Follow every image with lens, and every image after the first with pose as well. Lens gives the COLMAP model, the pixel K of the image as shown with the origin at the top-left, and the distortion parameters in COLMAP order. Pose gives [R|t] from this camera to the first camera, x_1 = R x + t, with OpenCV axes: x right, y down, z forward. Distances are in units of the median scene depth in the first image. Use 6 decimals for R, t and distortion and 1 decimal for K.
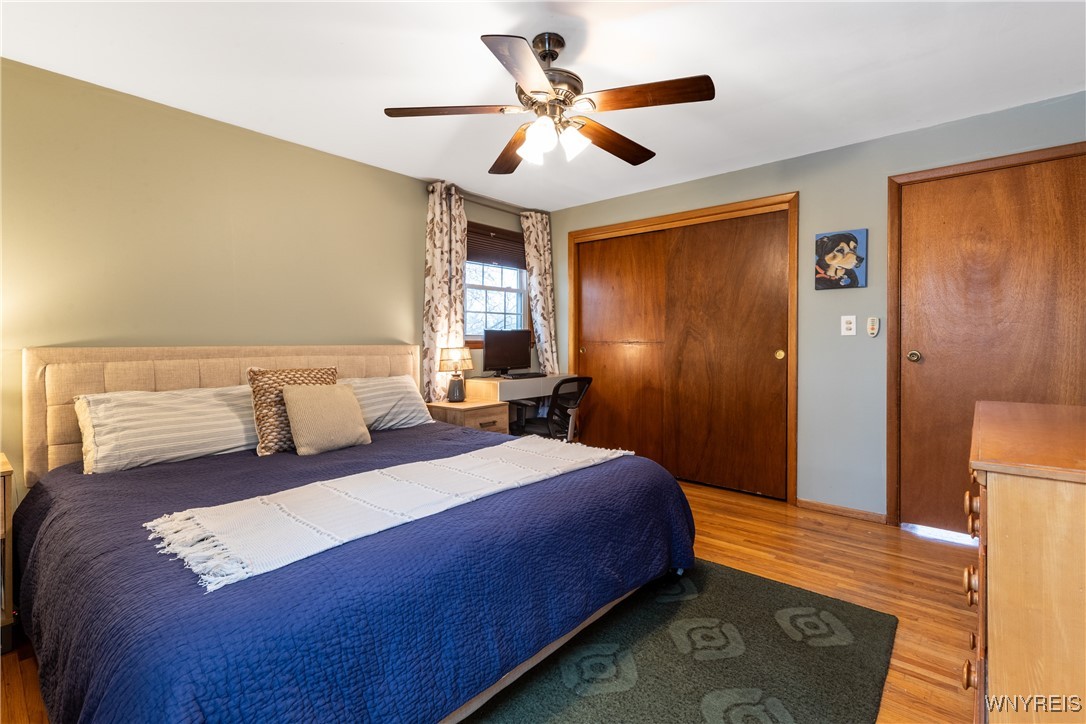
lens RADIAL K [[496.3, 0, 576.5], [0, 496.3, 346.0], [0, 0, 1]] dist [0.003824, -0.001245]
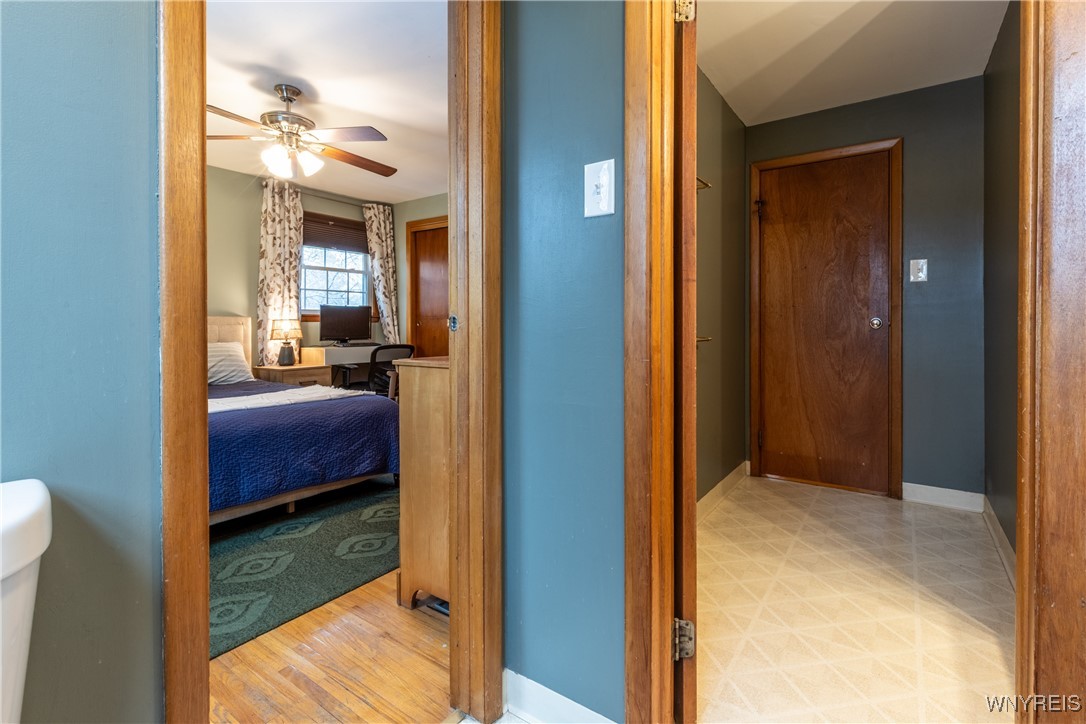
lens RADIAL K [[496.3, 0, 581.2], [0, 496.3, 327.7], [0, 0, 1]] dist [0.003824, -0.001245]
pose [[0.994428, -0.000502, 0.105413, 0.309404], [0.000999, 0.999989, -0.004657, 0.027203], [-0.105409, 0.004736, 0.994418, -0.229478]]
